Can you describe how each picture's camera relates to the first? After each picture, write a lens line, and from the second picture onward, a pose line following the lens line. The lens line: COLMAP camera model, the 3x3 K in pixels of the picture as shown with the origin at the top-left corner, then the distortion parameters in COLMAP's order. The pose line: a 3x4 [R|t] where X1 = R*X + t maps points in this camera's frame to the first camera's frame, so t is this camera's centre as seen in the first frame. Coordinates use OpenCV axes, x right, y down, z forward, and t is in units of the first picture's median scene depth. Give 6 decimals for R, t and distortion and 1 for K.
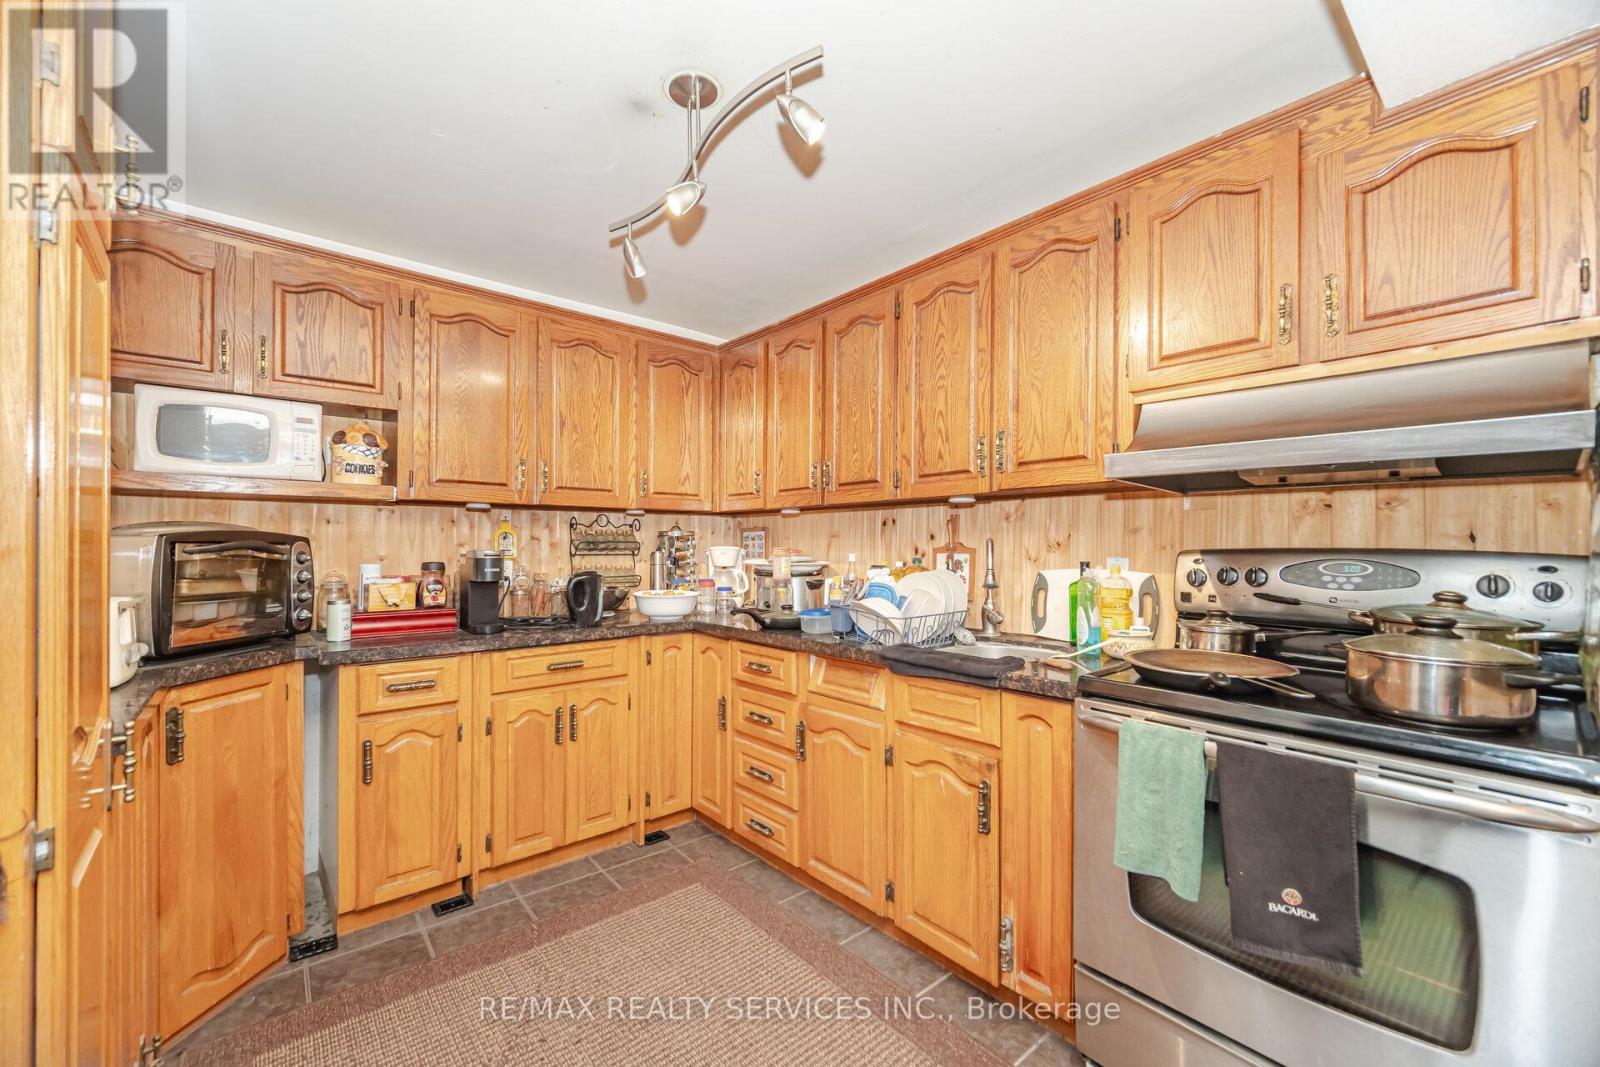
lens RADIAL K [[648.9, 0, 802.8], [0, 648.9, 543.6], [0, 0, 1]] dist [-0.000942, -0.000385]
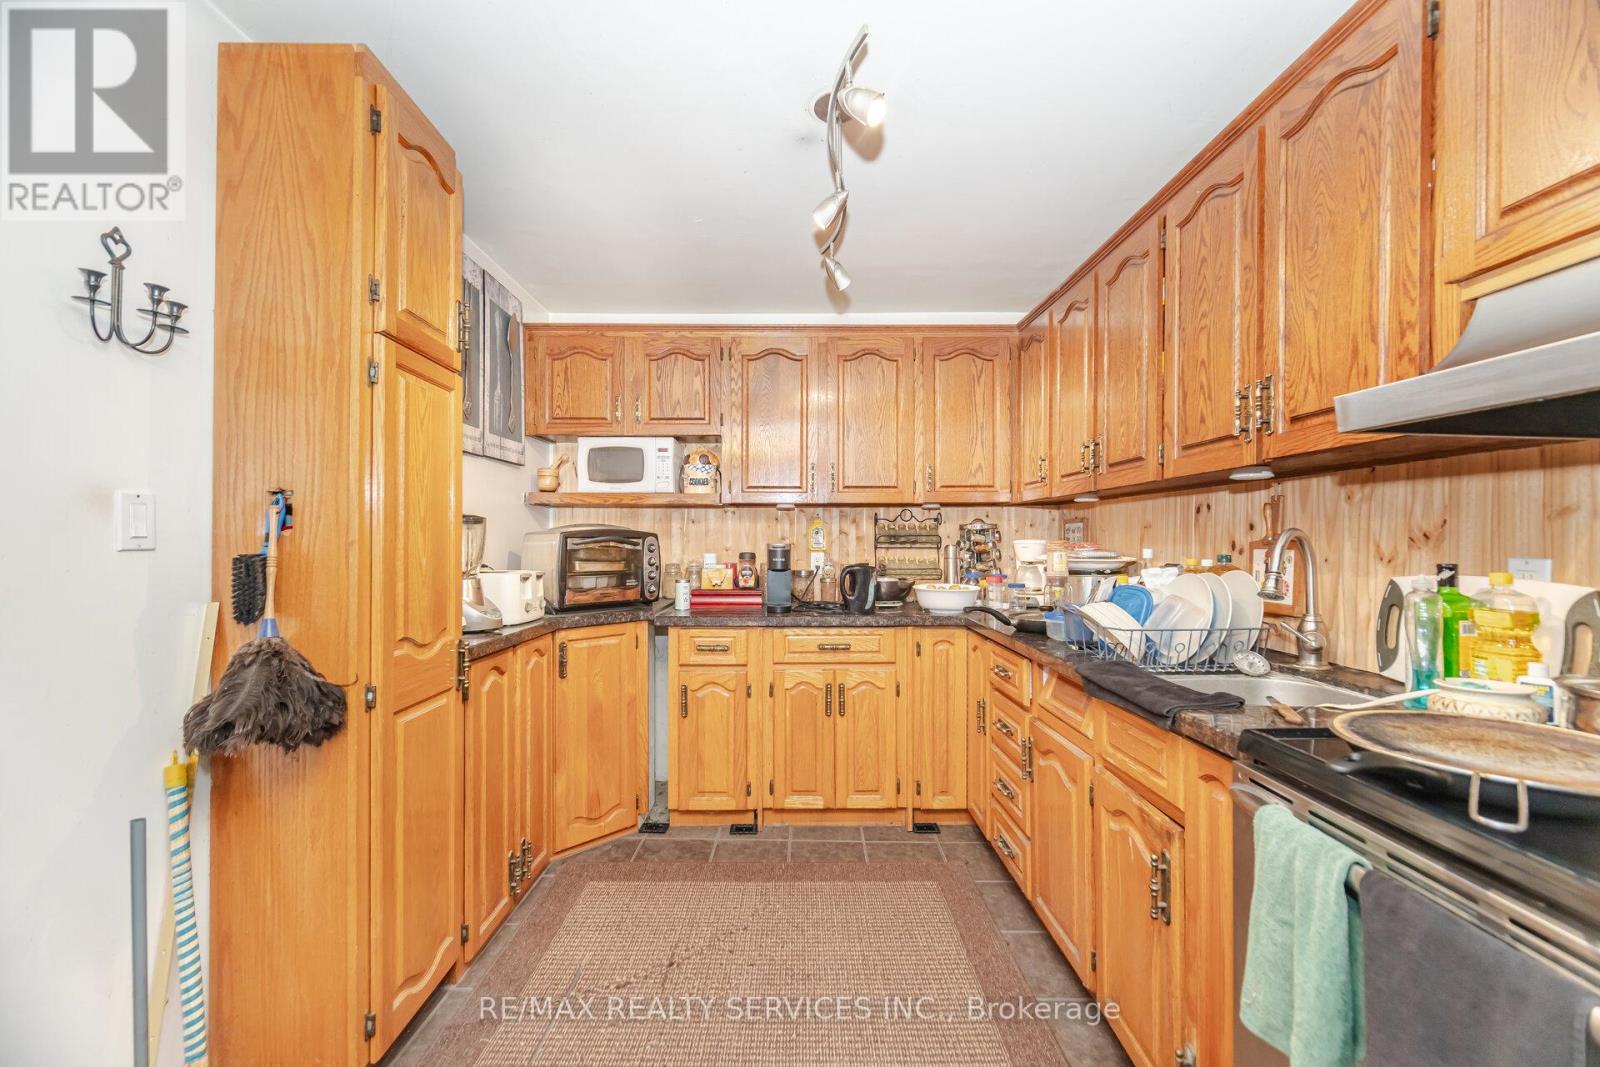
lens RADIAL K [[657.0, 0, 799.2], [0, 657.0, 534.4], [0, 0, 1]] dist [0.000345, -0.000359]
pose [[0.756732, -0.005796, -0.653700, 0.345595], [0.003199, 0.999982, -0.005162, 0.000718], [0.653718, 0.001815, 0.756736, 0.112260]]
